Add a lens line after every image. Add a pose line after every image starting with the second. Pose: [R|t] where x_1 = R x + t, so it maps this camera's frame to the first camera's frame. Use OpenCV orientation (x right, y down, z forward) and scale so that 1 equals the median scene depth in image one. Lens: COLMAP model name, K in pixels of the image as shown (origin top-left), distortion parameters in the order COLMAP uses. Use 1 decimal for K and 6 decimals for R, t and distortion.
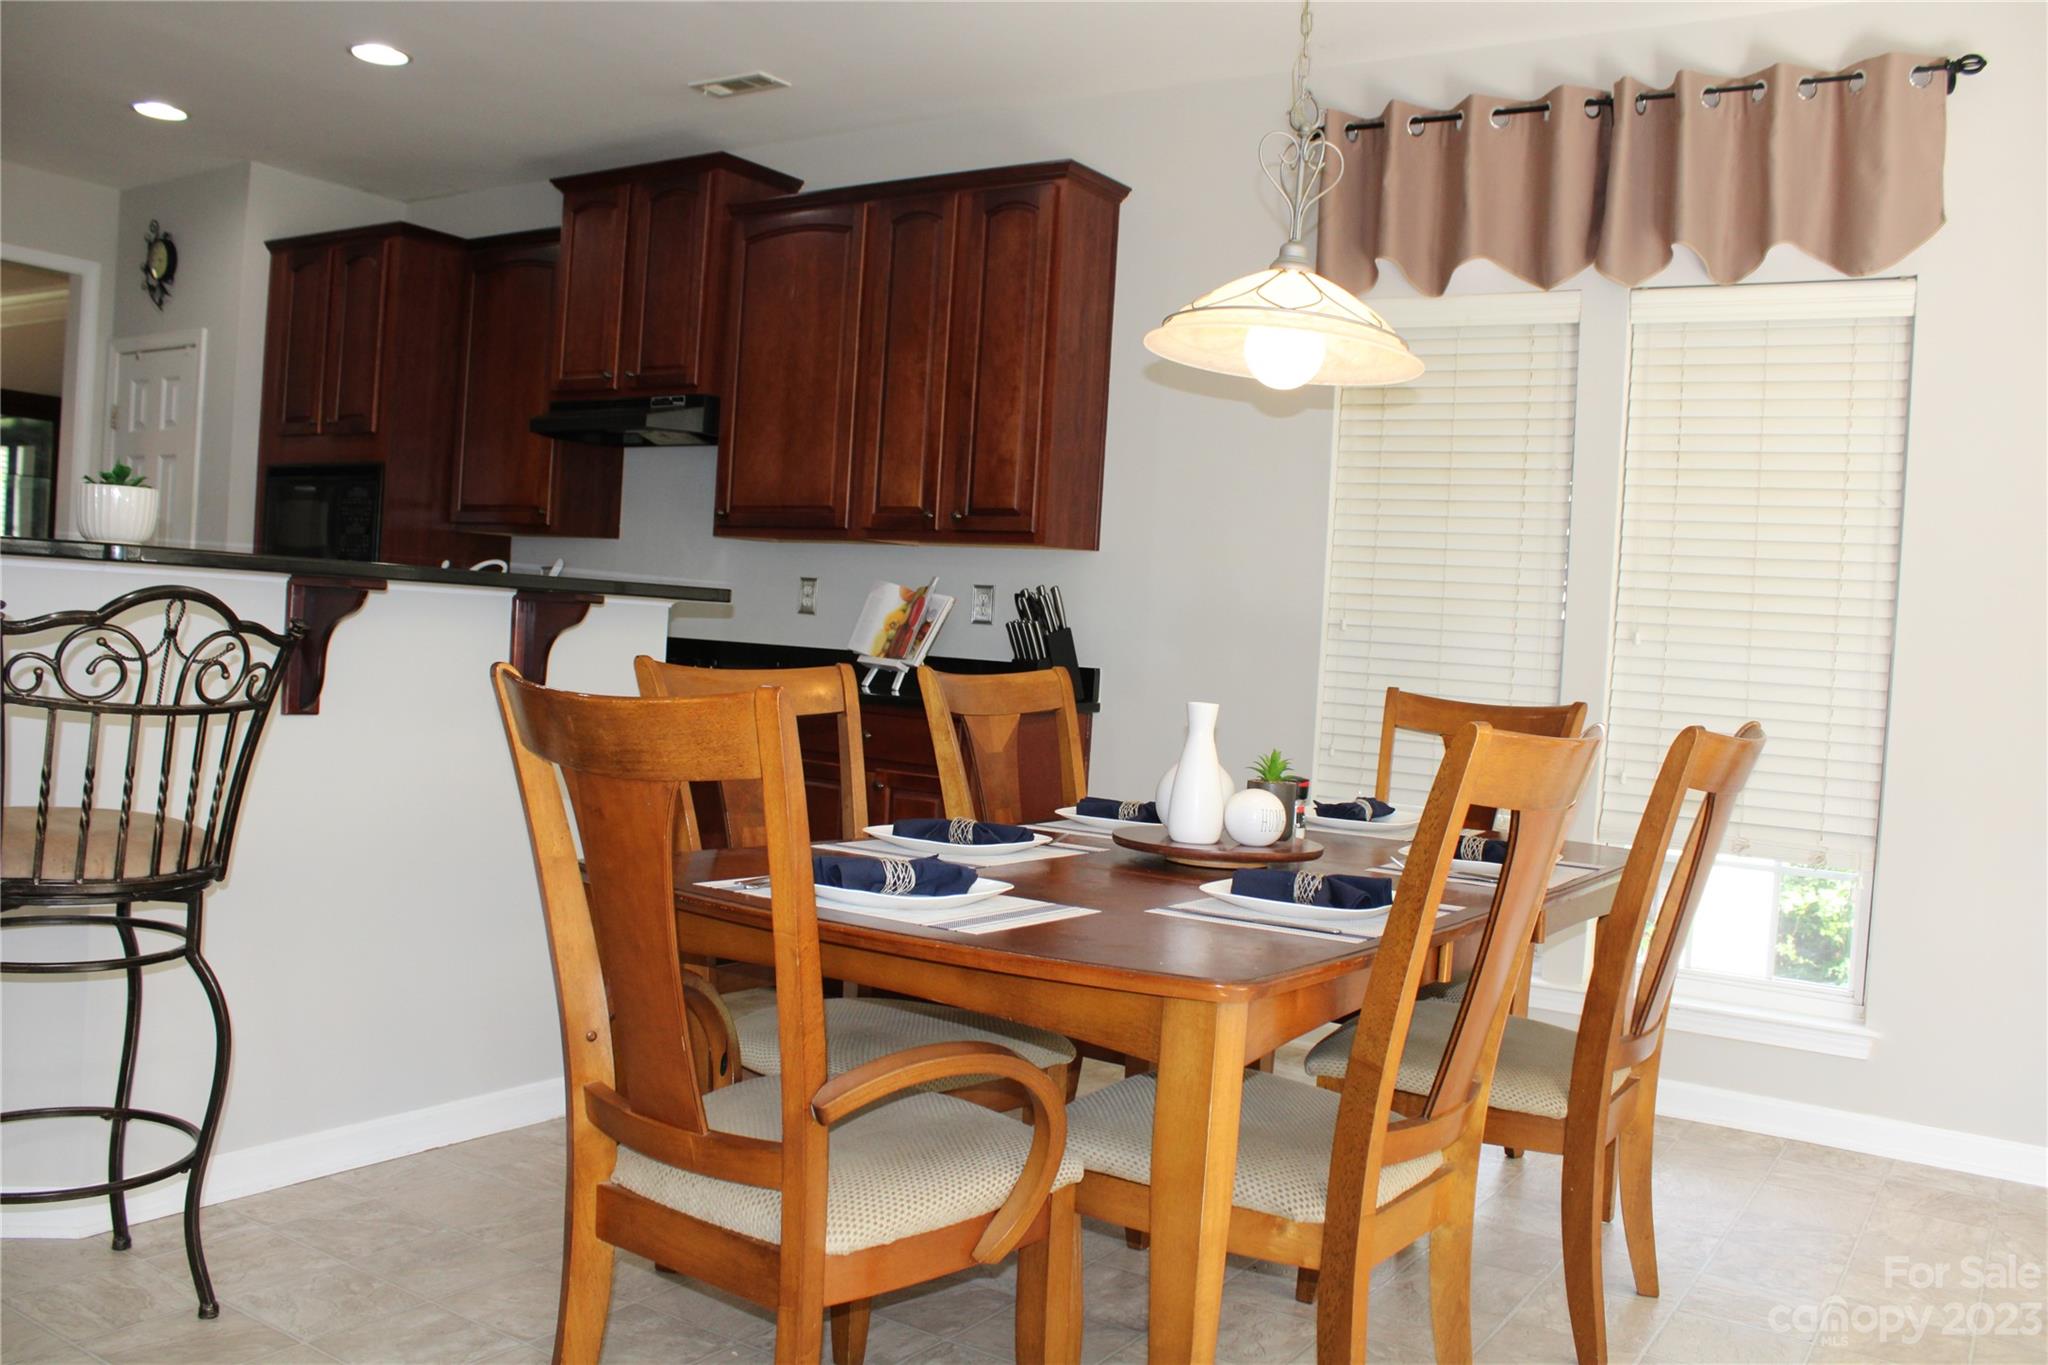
lens RADIAL K [[1695.9, 0, 1017.7], [0, 1695.9, 669.8], [0, 0, 1]] dist [-0.175320, 0.158749]
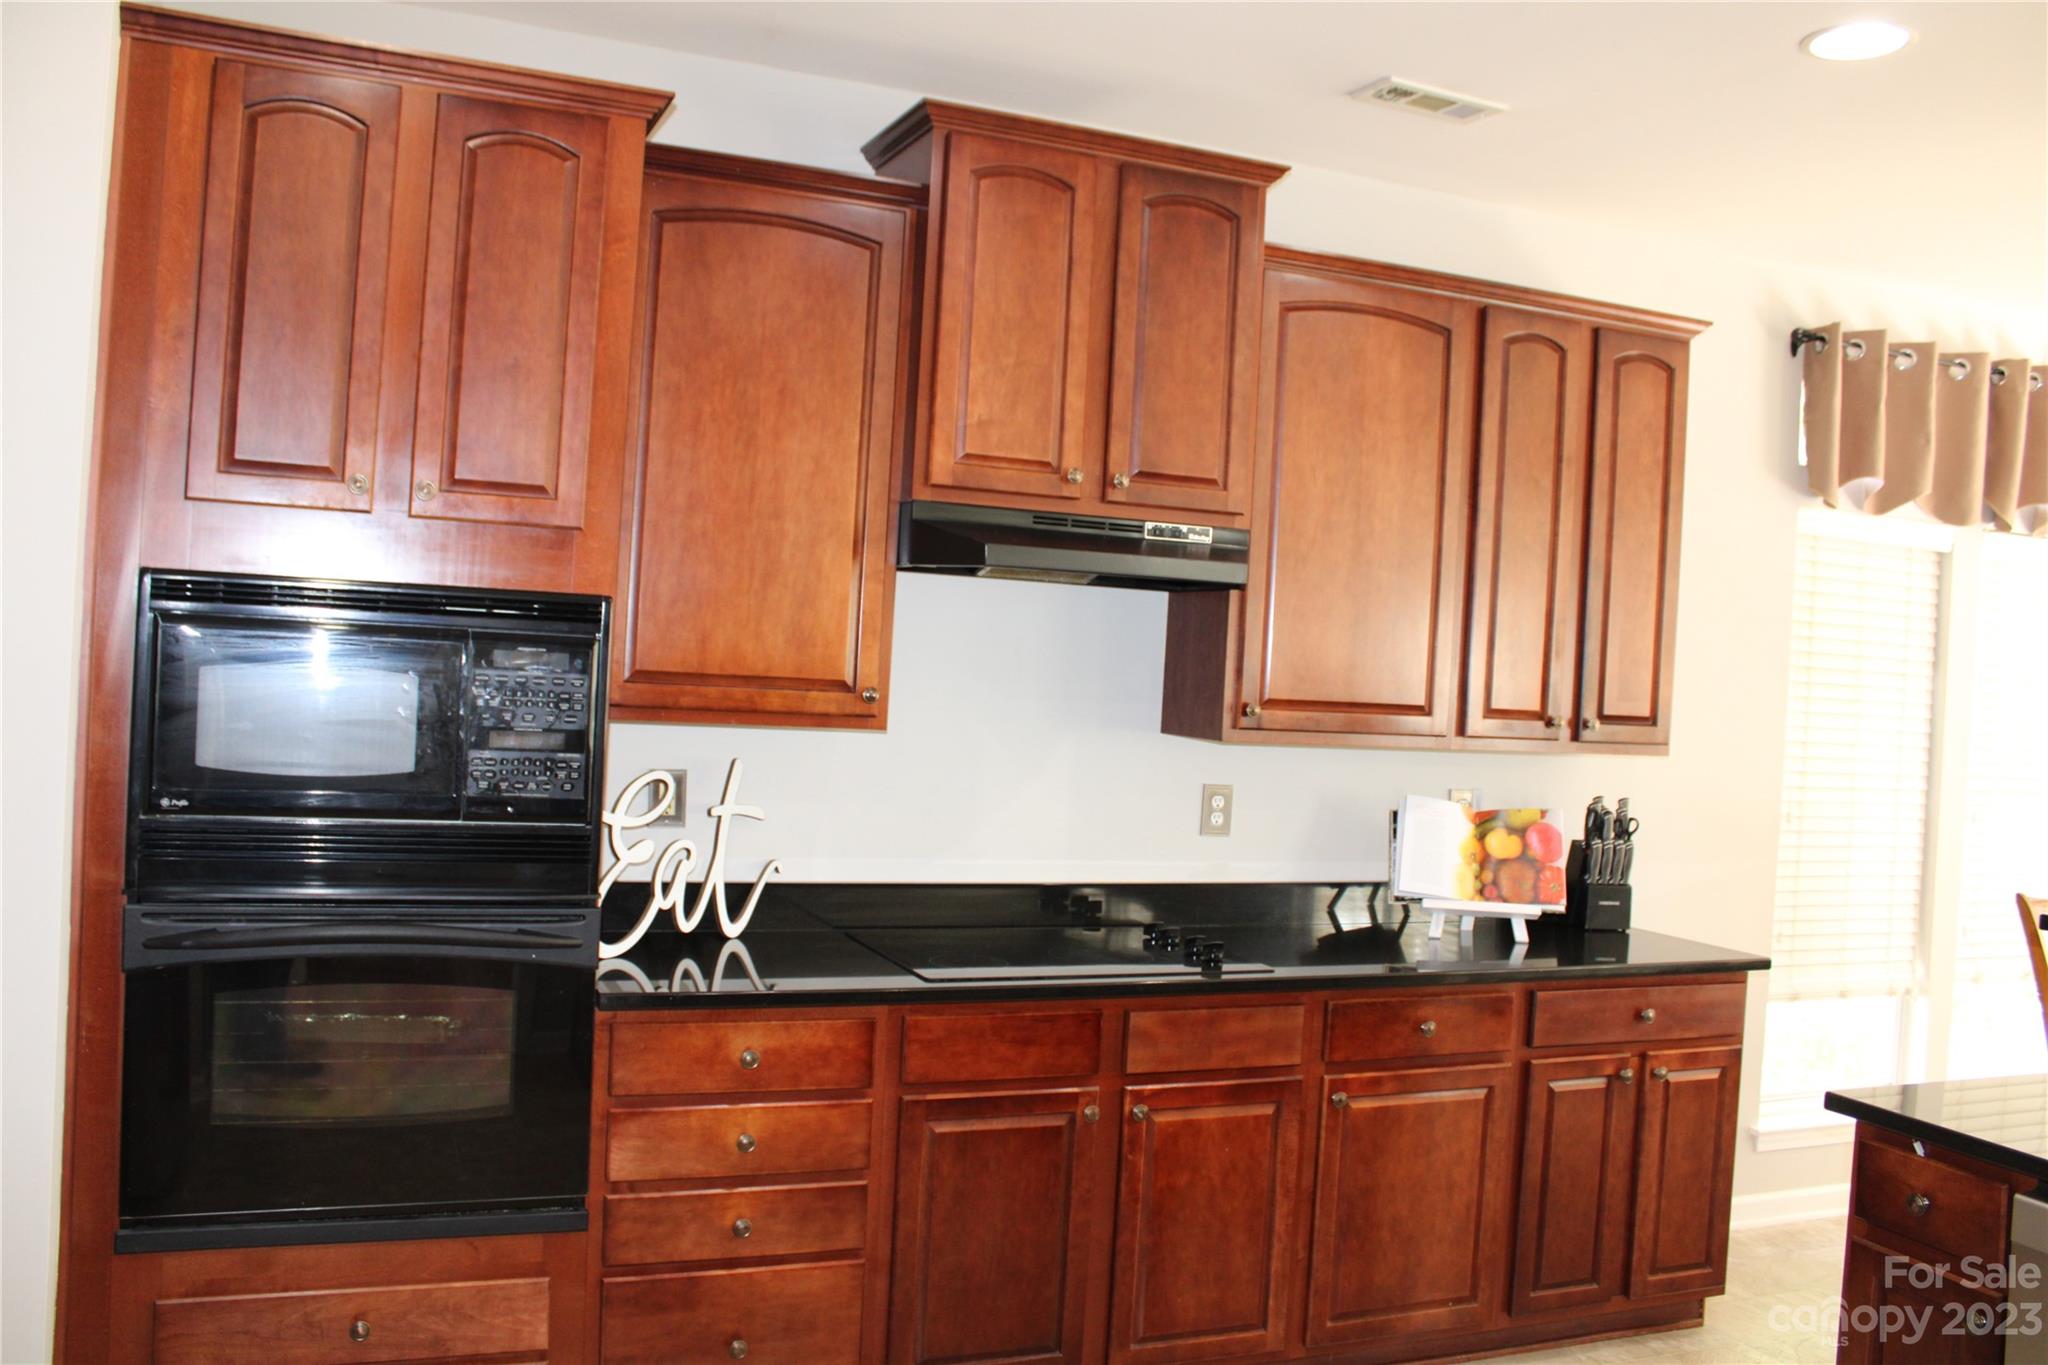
lens RADIAL K [[1695.9, 0, 1017.7], [0, 1695.9, 669.8], [0, 0, 1]] dist [-0.175320, 0.158749]
pose [[0.568155, -0.032515, 0.822279, -0.851785], [-0.003806, 0.999105, 0.042137, -0.149403], [-0.822913, -0.027070, 0.567523, 0.757600]]
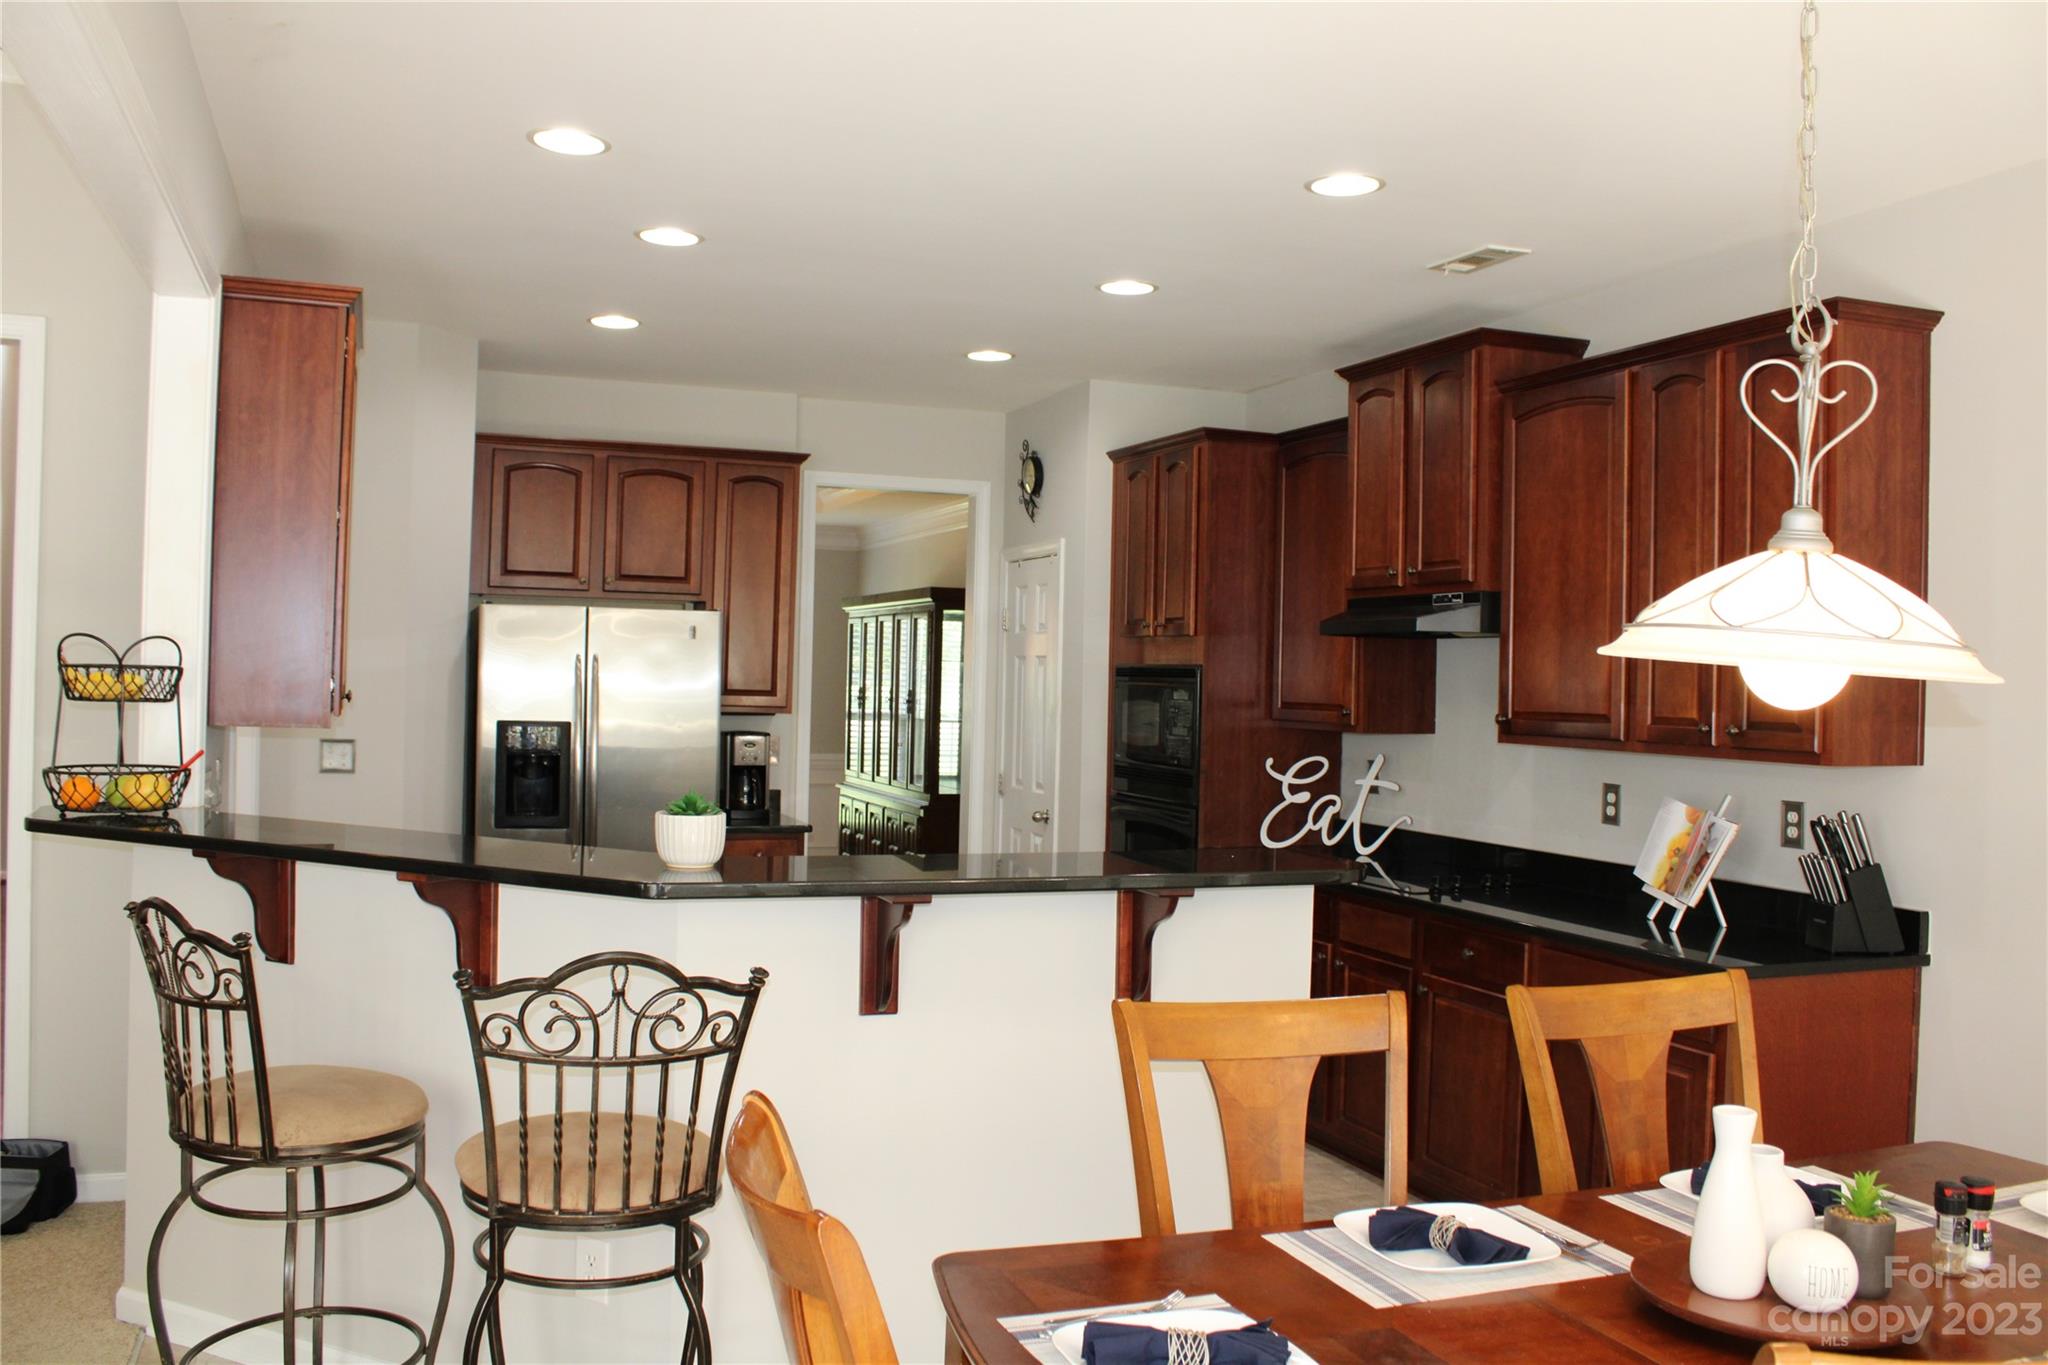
lens RADIAL K [[1695.9, 0, 1017.7], [0, 1695.9, 669.8], [0, 0, 1]] dist [-0.175320, 0.158749]
pose [[0.808418, -0.042285, -0.587088, 0.159205], [0.010989, 0.998327, -0.056772, -0.077198], [0.588506, 0.039444, 0.807530, 0.116221]]
